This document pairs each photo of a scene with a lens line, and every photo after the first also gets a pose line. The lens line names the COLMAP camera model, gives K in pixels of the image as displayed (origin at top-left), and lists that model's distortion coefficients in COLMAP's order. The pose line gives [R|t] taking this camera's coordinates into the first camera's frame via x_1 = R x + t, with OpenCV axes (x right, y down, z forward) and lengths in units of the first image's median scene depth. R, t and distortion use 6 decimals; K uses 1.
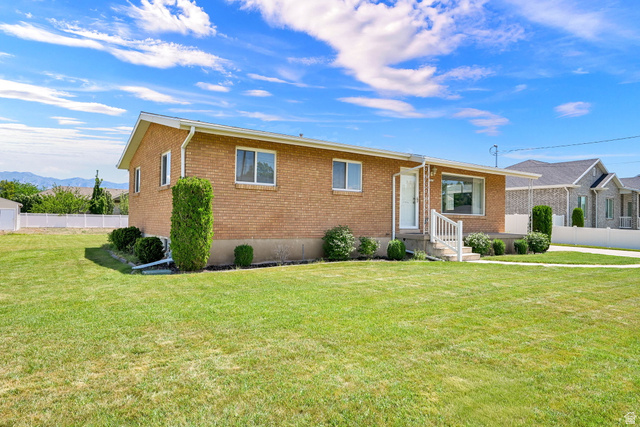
lens RADIAL K [[786.4, 0, 321.7], [0, 786.4, 202.1], [0, 0, 1]] dist [-0.000425, -0.010168]
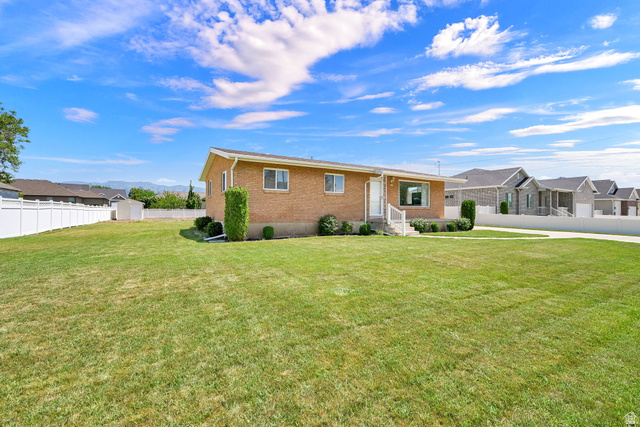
lens RADIAL K [[786.4, 0, 321.7], [0, 786.4, 202.1], [0, 0, 1]] dist [-0.000425, -0.010168]
pose [[0.988201, -0.011965, -0.152694, 0.253389], [0.013241, 0.999885, 0.007344, -0.007449], [0.152589, -0.009279, 0.988246, -0.606714]]
